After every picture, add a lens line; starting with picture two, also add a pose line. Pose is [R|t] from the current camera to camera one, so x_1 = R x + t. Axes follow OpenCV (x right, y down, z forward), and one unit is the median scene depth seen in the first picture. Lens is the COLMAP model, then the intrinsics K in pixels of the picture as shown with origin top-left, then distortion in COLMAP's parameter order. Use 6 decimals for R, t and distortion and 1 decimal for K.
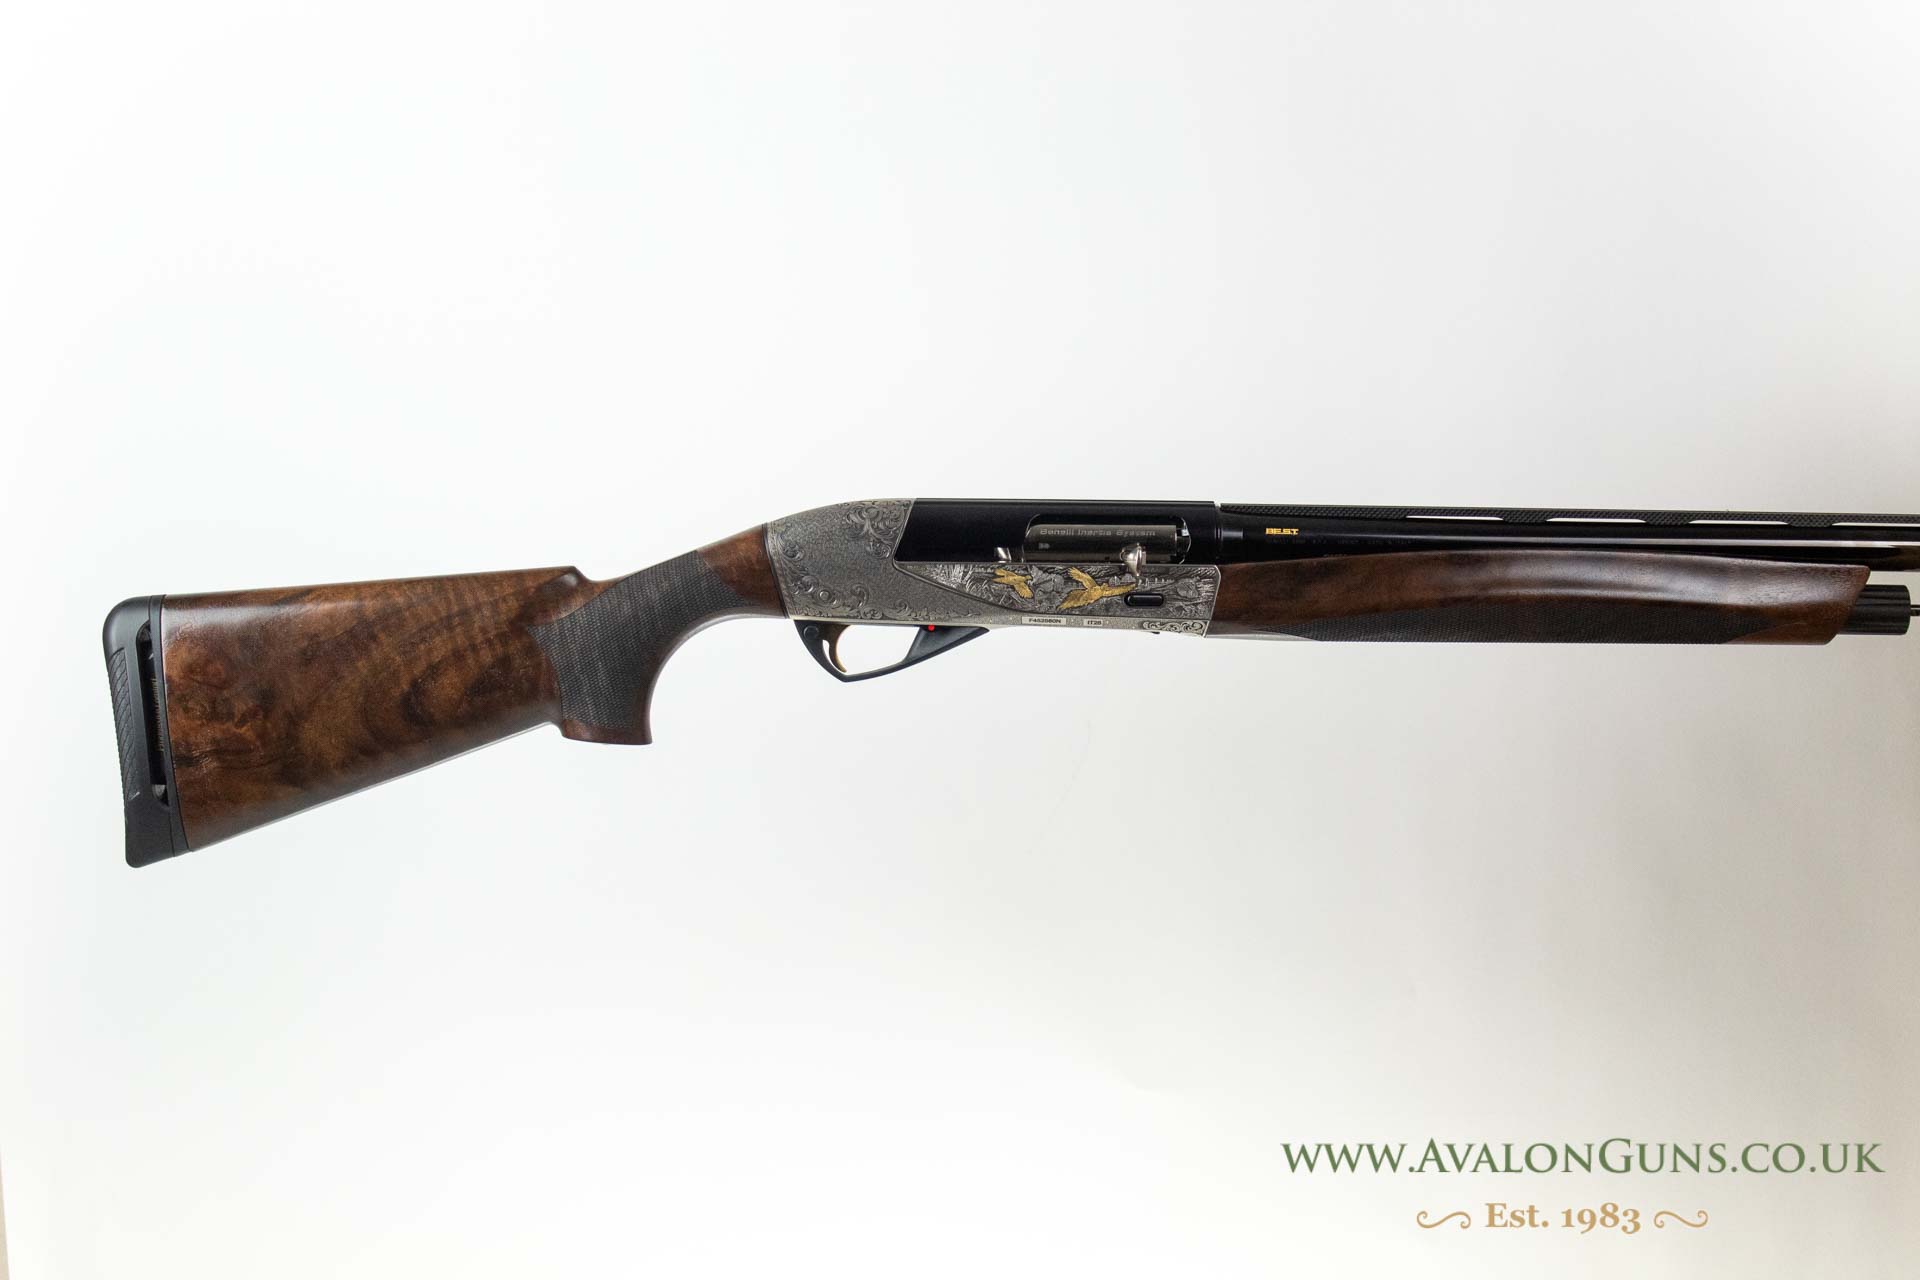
lens RADIAL K [[3599.3, 0, 960.2], [0, 3599.3, 640.2], [0, 0, 1]] dist [0.099738, 0.000000]
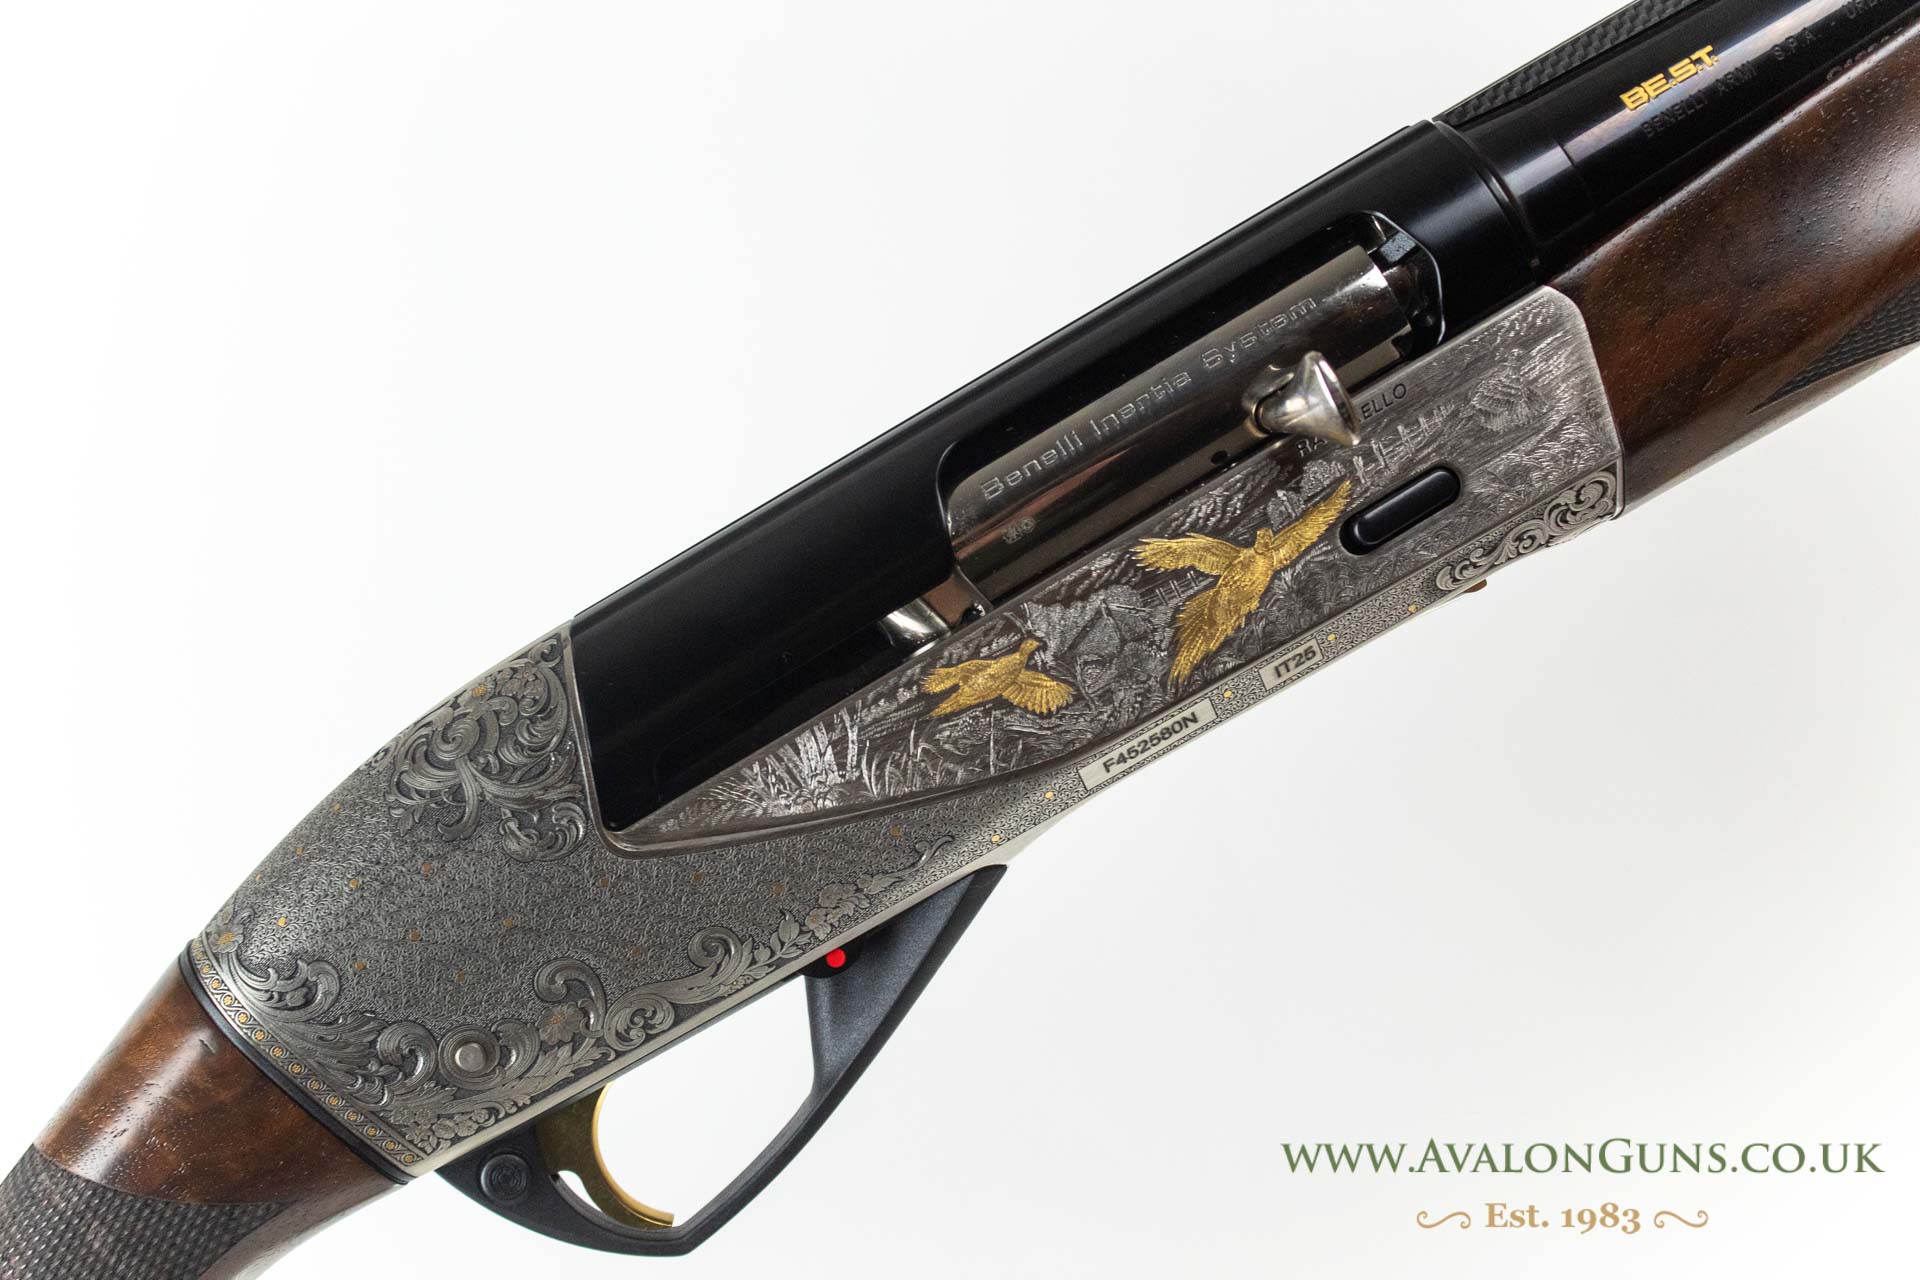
lens RADIAL K [[3051.6, 0, 958.1], [0, 3051.6, 642.6], [0, 0, 1]] dist [0.022746, 0.000000]
pose [[0.854036, -0.517175, 0.056152, 0.000017], [0.519156, 0.854201, -0.028601, -0.013566], [-0.033173, 0.053578, 0.998013, 0.747516]]
